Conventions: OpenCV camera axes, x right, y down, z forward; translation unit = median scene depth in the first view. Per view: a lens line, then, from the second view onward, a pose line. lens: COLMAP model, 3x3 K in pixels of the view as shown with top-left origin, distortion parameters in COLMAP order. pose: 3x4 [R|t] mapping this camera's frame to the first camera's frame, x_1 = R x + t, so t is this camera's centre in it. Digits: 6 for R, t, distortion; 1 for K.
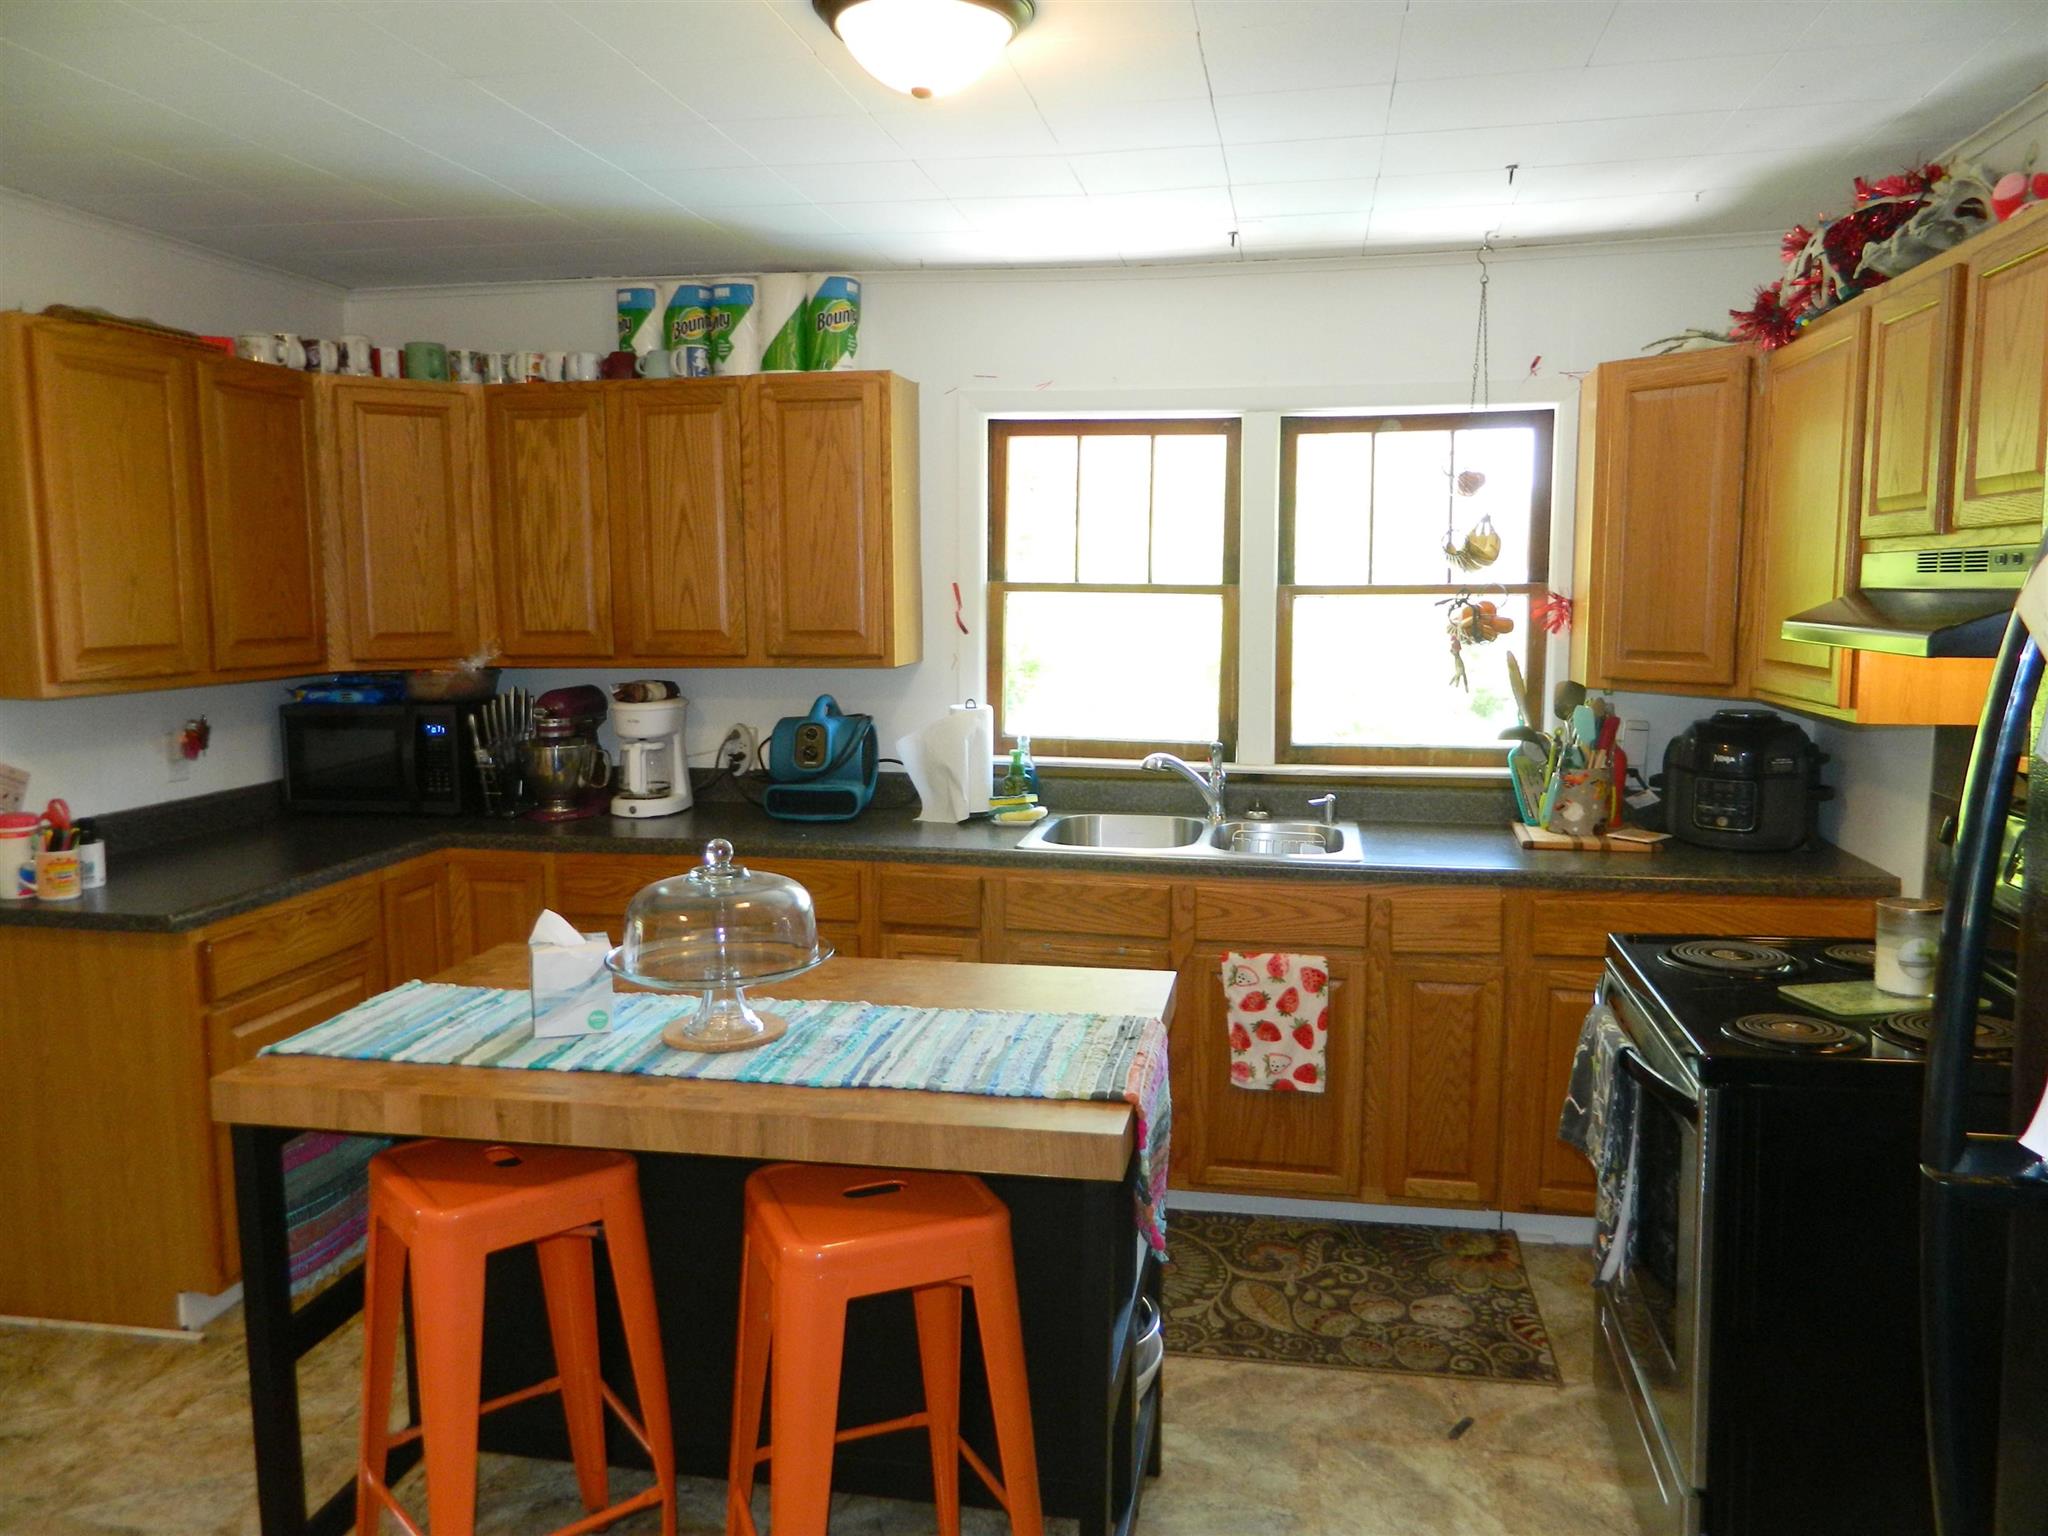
lens RADIAL K [[1539.4, 0, 1011.4], [0, 1539.4, 759.1], [0, 0, 1]] dist [0.005400, 0.006068]
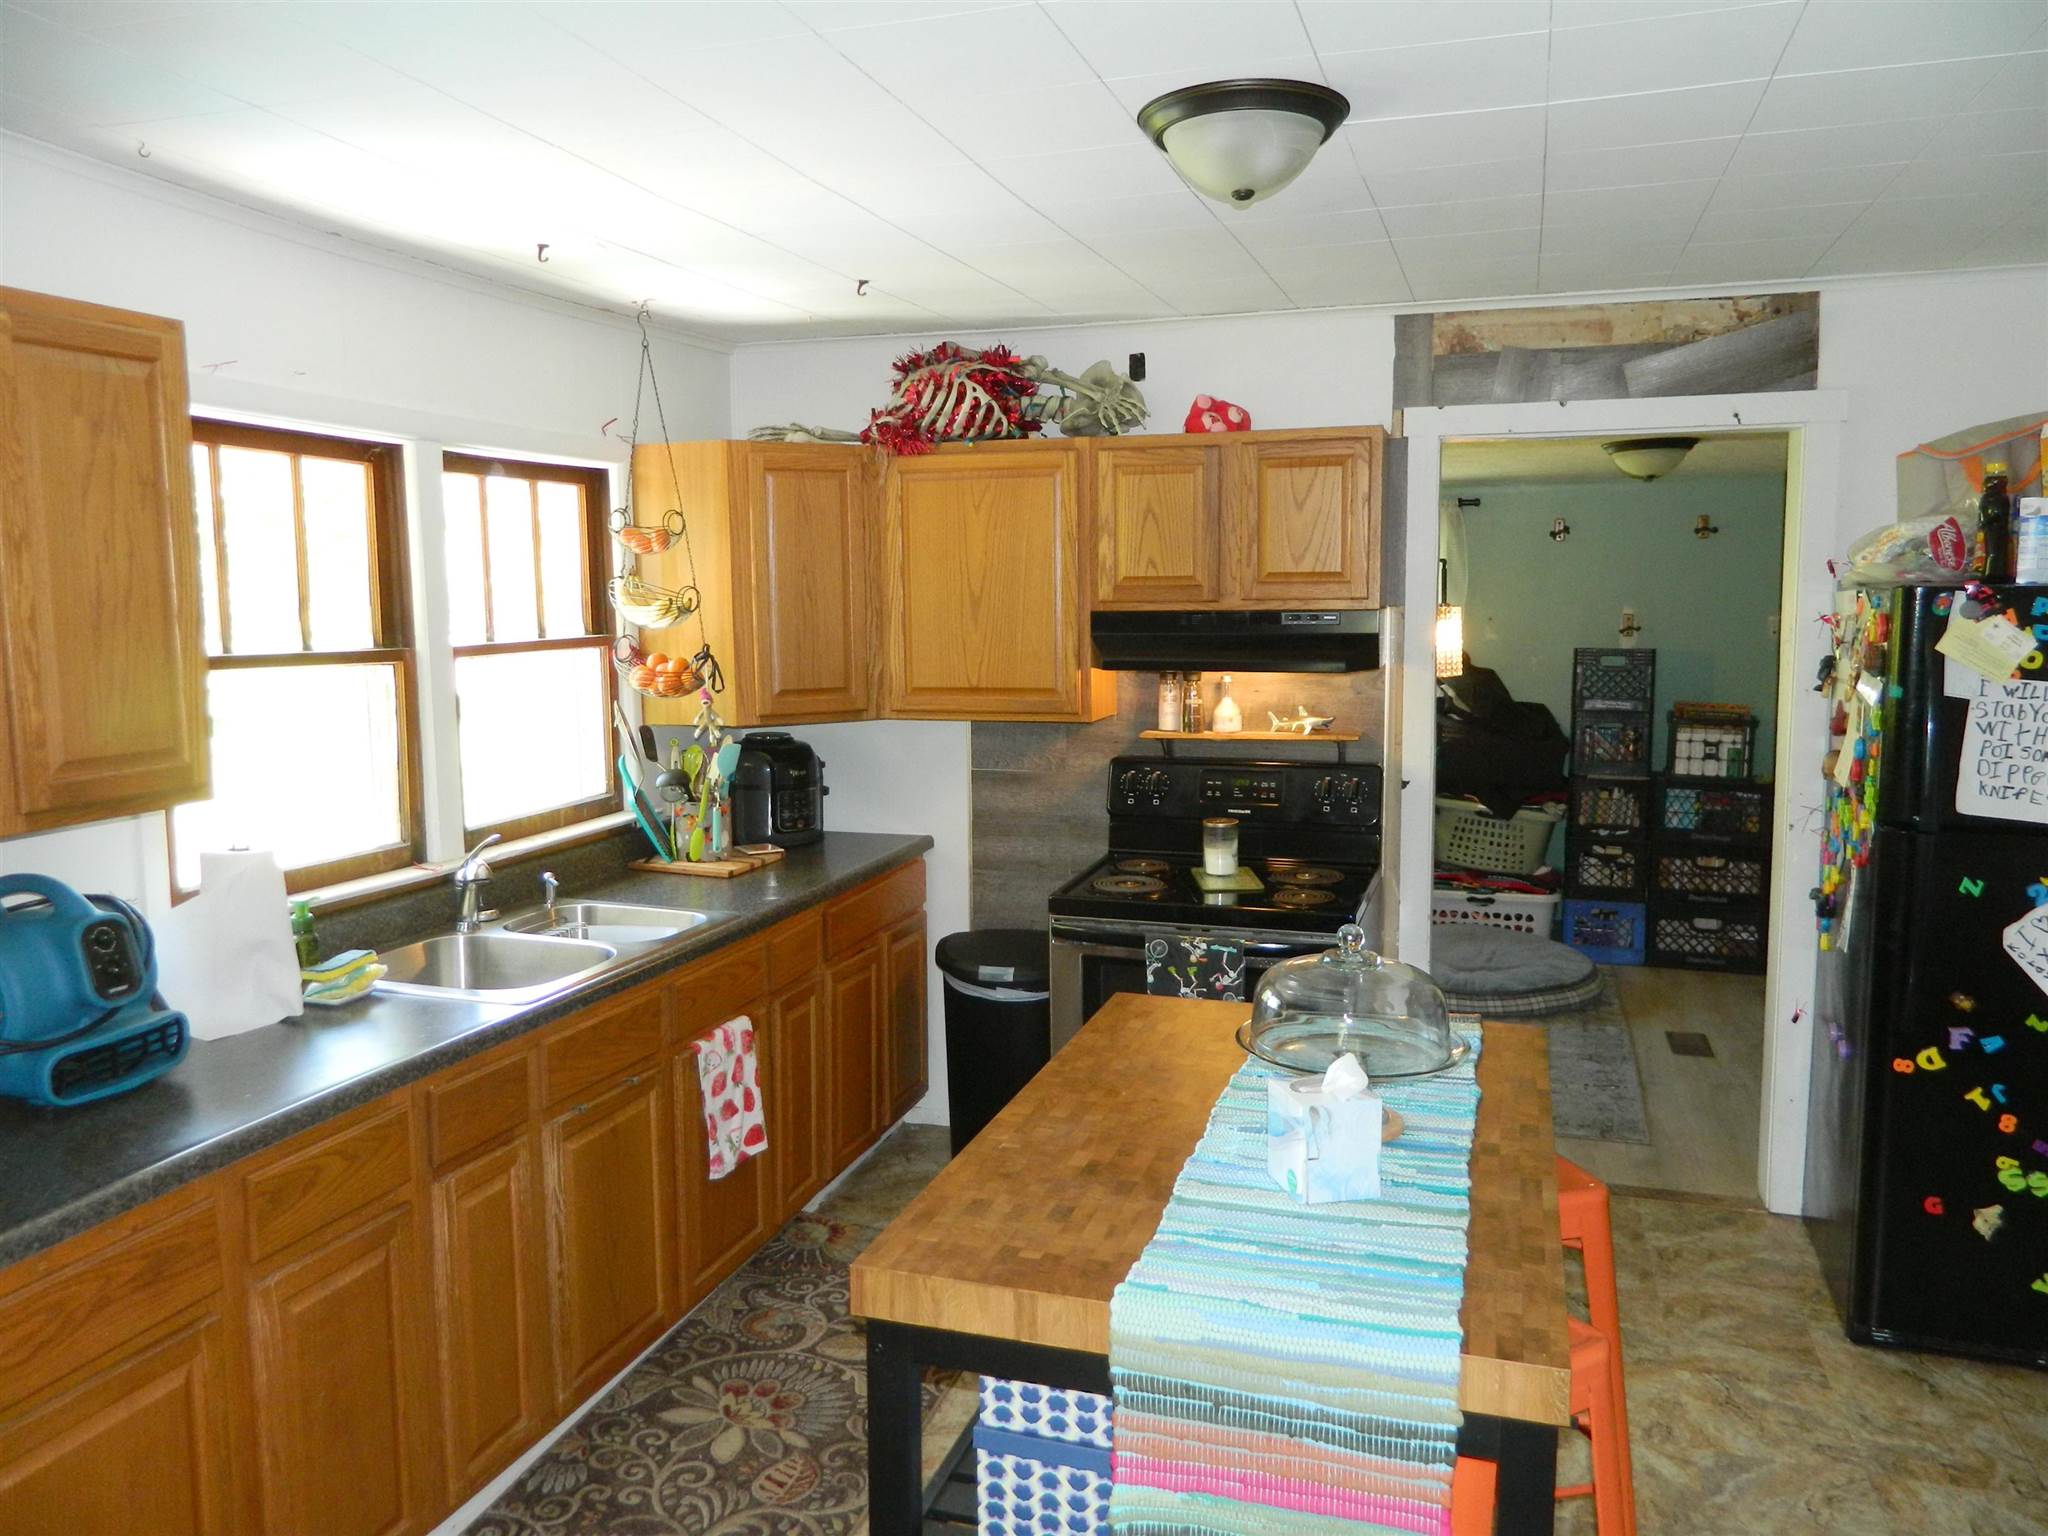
lens RADIAL K [[1539.4, 0, 1017.0], [0, 1539.4, 769.7], [0, 0, 1]] dist [0.005400, 0.006068]
pose [[0.131796, -0.113033, 0.984811, -0.730722], [0.123138, 0.987649, 0.096880, -0.103313], [-0.983599, 0.108499, 0.144087, 0.659565]]
